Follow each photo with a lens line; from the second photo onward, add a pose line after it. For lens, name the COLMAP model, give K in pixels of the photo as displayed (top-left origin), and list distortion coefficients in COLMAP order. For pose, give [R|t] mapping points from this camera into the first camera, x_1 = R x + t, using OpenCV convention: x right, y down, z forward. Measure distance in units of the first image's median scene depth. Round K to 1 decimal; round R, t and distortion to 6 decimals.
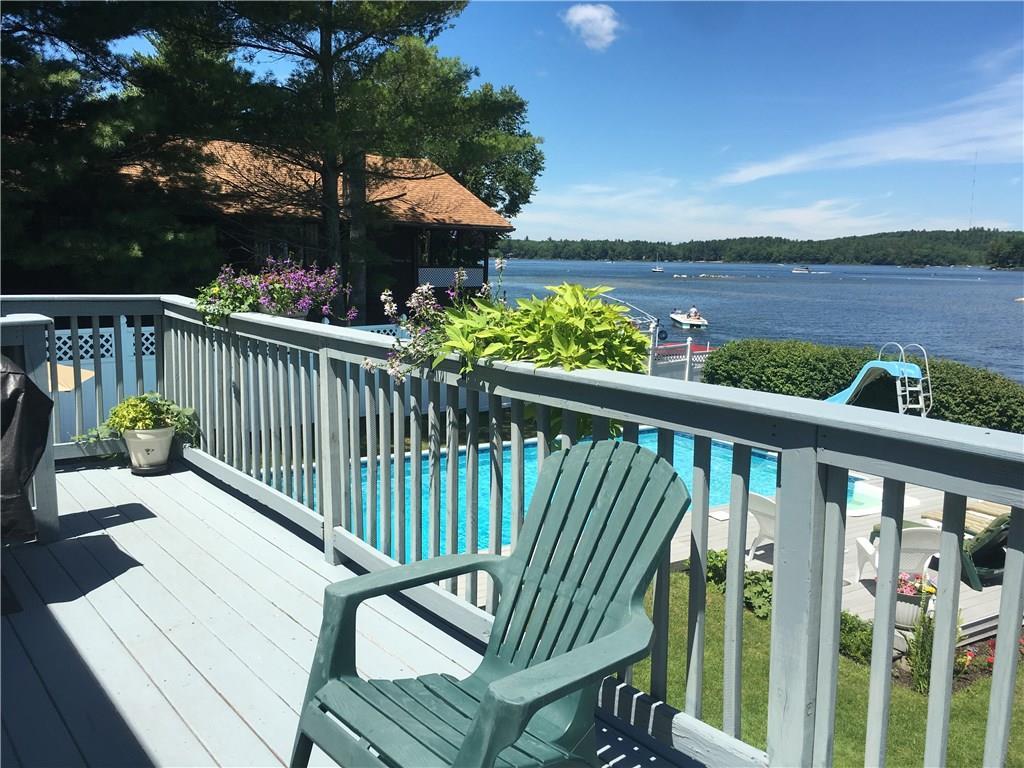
lens RADIAL K [[861.4, 0, 510.4], [0, 861.4, 369.3], [0, 0, 1]] dist [0.089380, -0.123317]
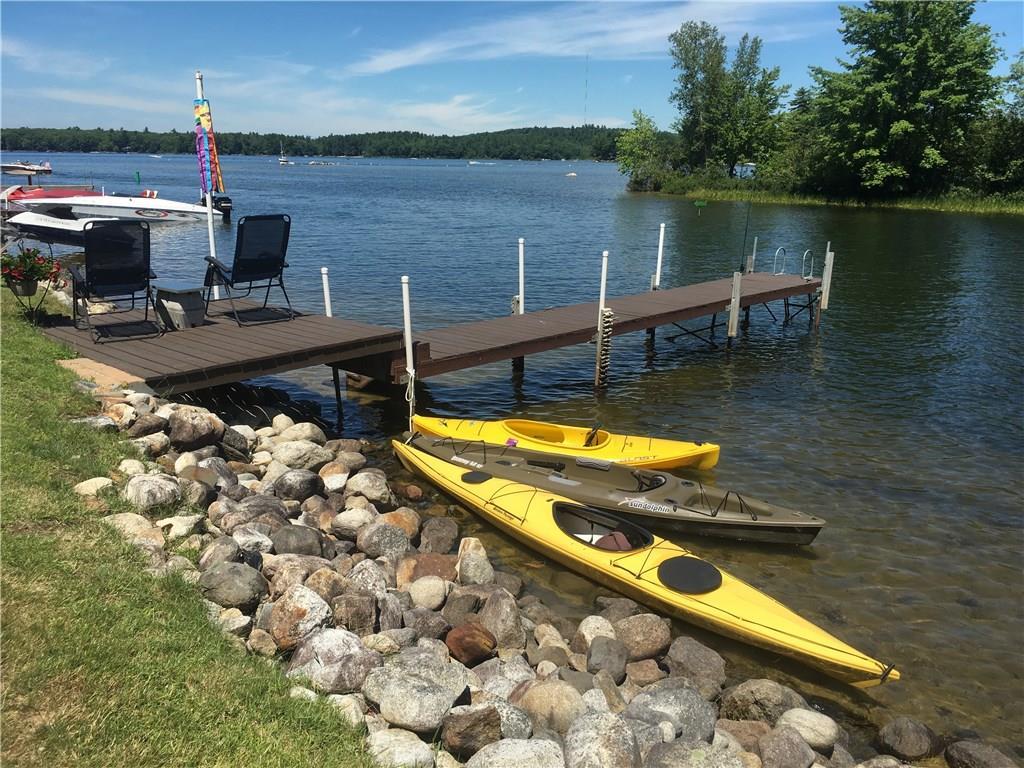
lens RADIAL K [[871.2, 0, 510.1], [0, 871.2, 350.6], [0, 0, 1]] dist [0.088620, -0.148588]
pose [[0.924212, -0.088840, 0.371403, 0.683582], [0.054456, 0.993284, 0.102084, 0.157501], [-0.377978, -0.074122, 0.922842, 0.114470]]
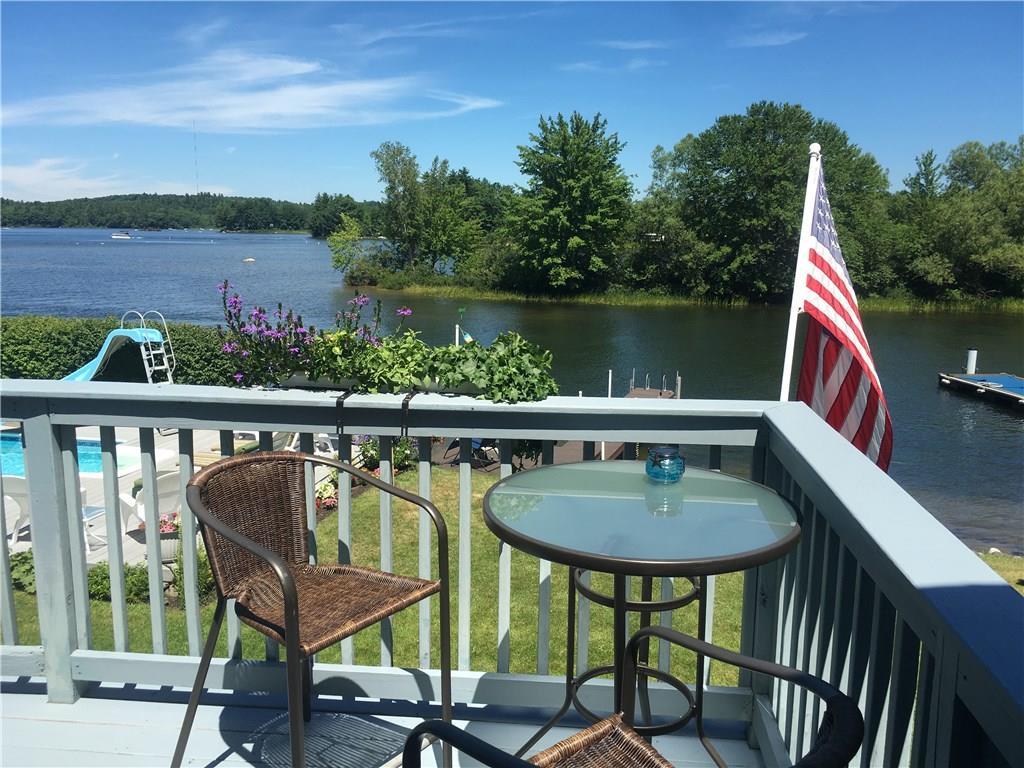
lens RADIAL K [[861.4, 0, 510.4], [0, 861.4, 369.3], [0, 0, 1]] dist [0.089380, -0.123317]
pose [[0.684748, -0.126968, 0.717635, -0.016090], [0.097120, 0.991822, 0.082809, -0.002855], [-0.722280, 0.012993, 0.691479, -0.058607]]
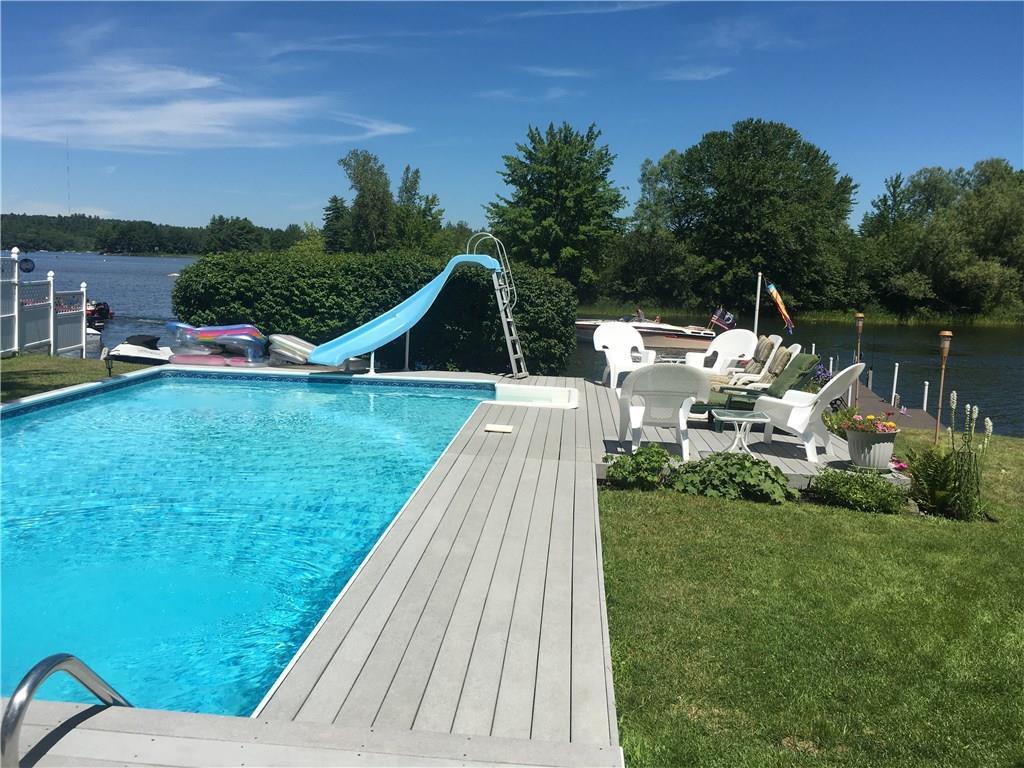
lens RADIAL K [[861.4, 0, 510.4], [0, 861.4, 369.3], [0, 0, 1]] dist [0.089380, -0.123317]
pose [[0.587491, -0.097847, 0.803294, -0.244602], [0.086012, 0.994590, 0.058243, 0.052492], [-0.804647, 0.034876, 0.592728, 0.379832]]
